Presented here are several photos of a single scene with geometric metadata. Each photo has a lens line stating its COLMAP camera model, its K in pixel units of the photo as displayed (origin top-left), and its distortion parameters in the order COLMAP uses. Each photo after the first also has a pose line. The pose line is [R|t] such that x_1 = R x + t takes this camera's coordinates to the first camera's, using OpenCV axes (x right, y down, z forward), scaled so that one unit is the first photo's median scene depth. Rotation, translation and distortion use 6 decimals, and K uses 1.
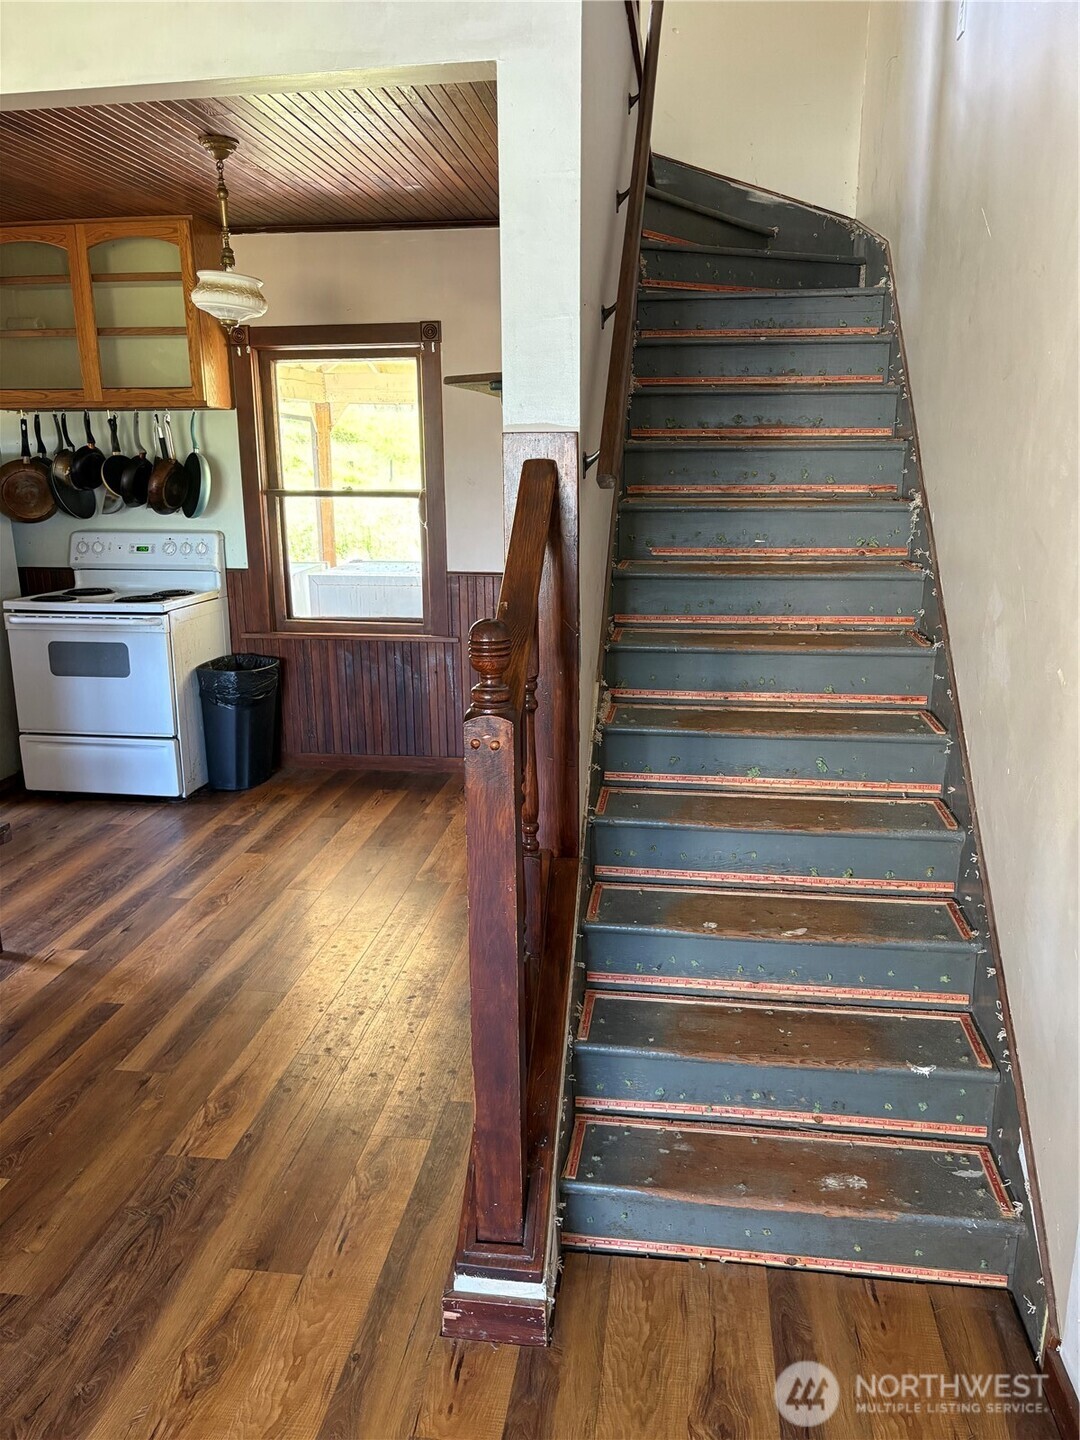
lens RADIAL K [[1095.2, 0, 540.0], [0, 1095.2, 722.1], [0, 0, 1]] dist [0.062873, -0.060069]
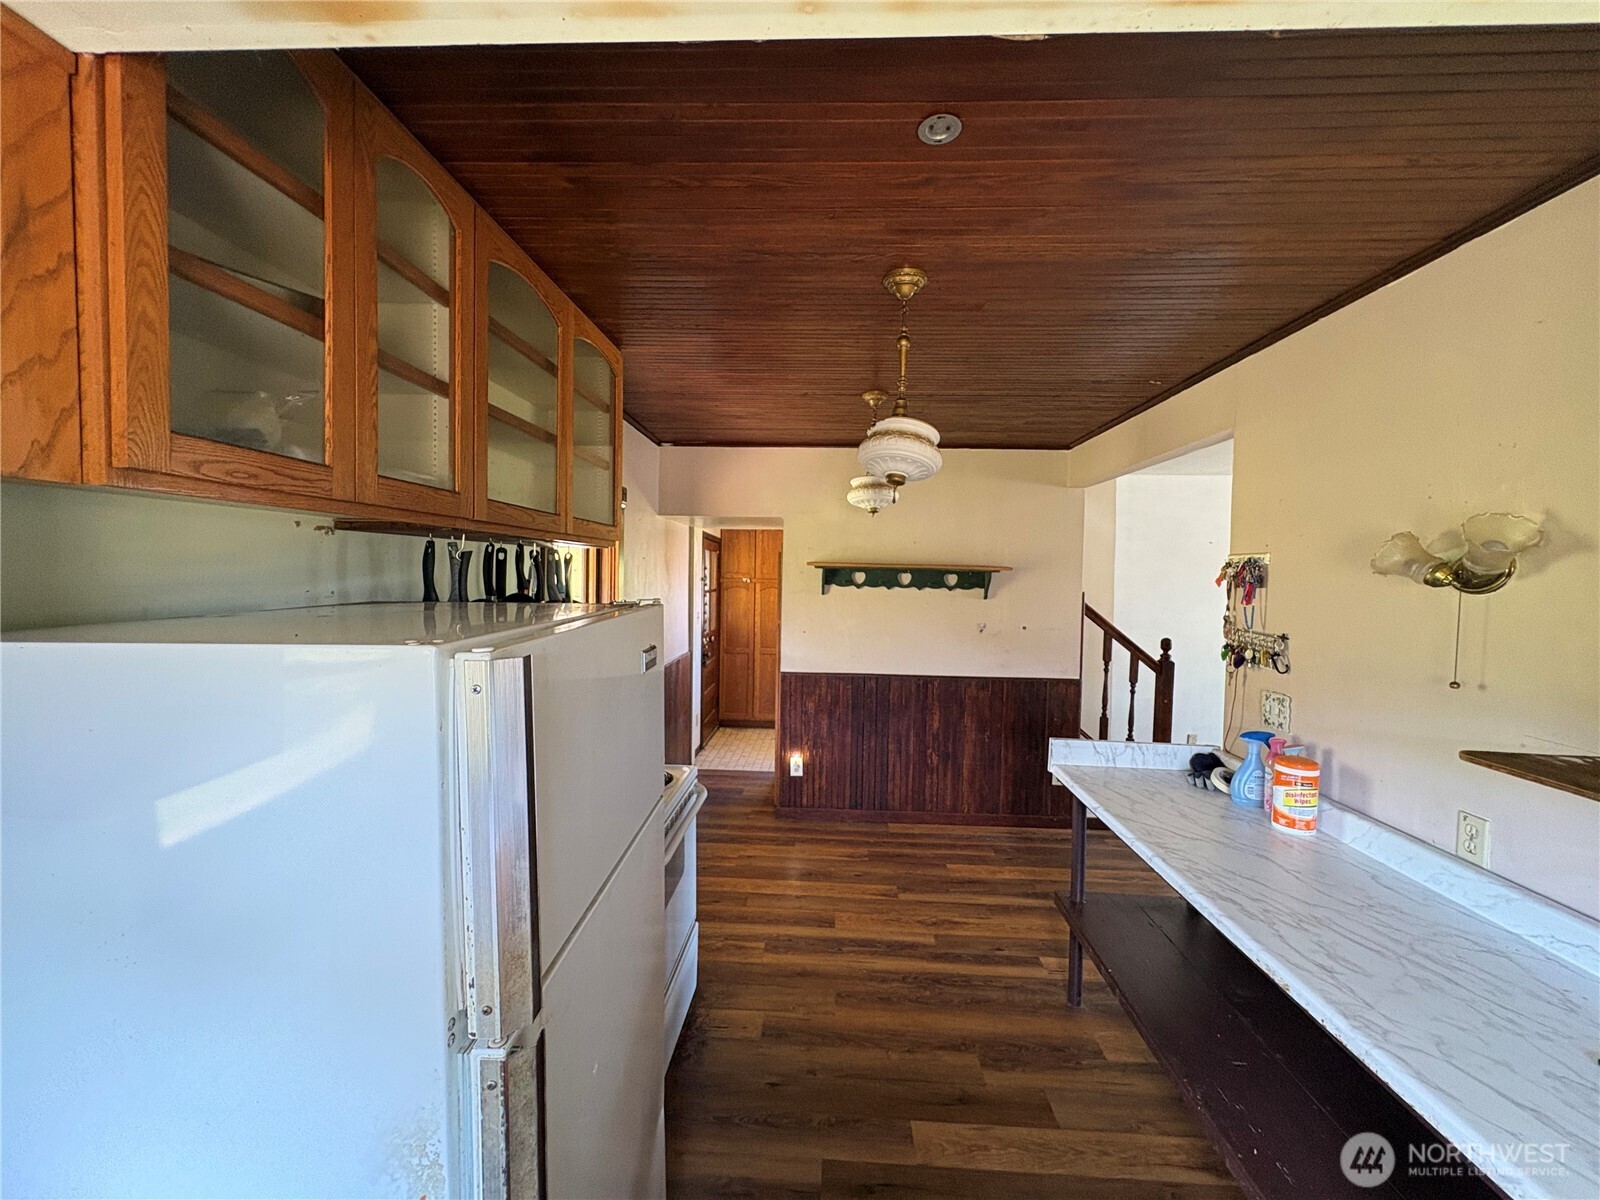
lens RADIAL K [[638.0, 0, 796.5], [0, 638.0, 601.7], [0, 0, 1]] dist [-0.002799, 0.000231]
pose [[-0.088271, -0.035210, 0.995474, -1.026034], [0.220104, 0.973982, 0.053967, -0.293626], [-0.971474, 0.223872, -0.078224, 1.119524]]
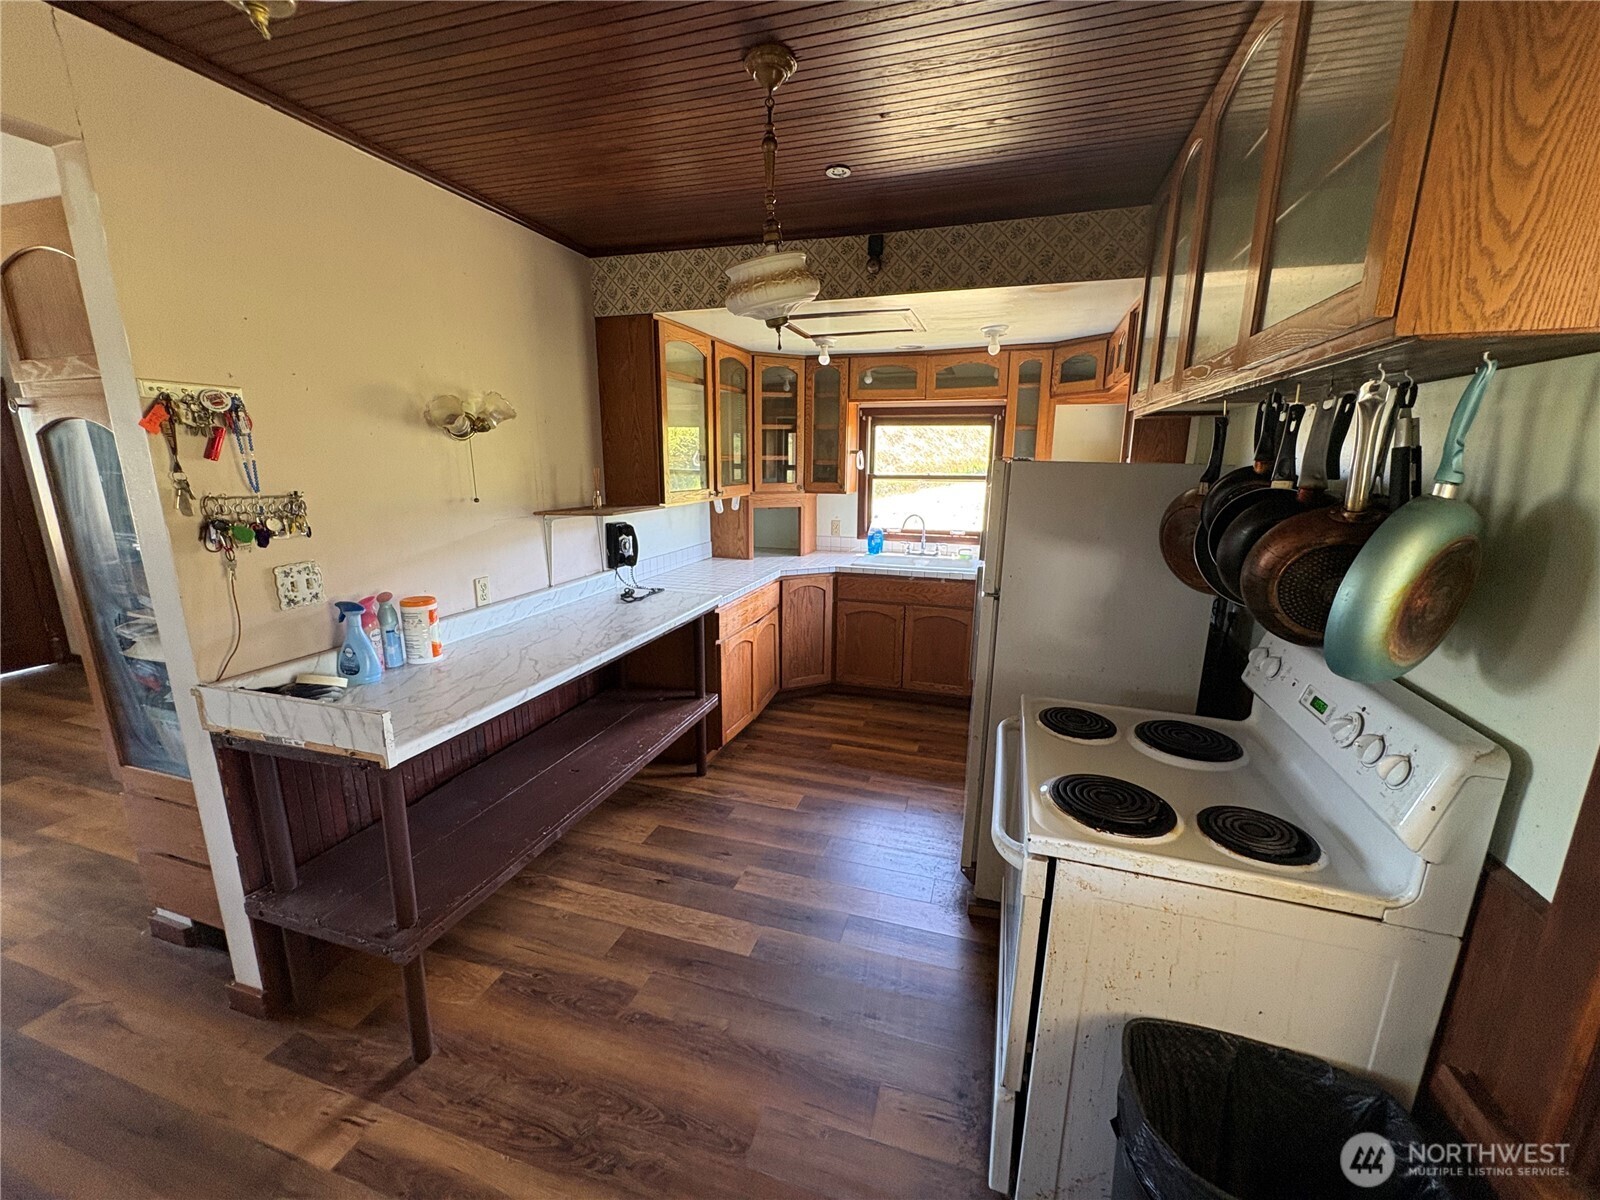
lens RADIAL K [[638.0, 0, 803.6], [0, 638.0, 596.9], [0, 0, 1]] dist [-0.002799, 0.000231]
pose [[-0.163988, 0.228674, -0.959592, -0.134455], [-0.240360, 0.934180, 0.263694, -0.285330], [0.956731, 0.273890, -0.098230, 1.098536]]
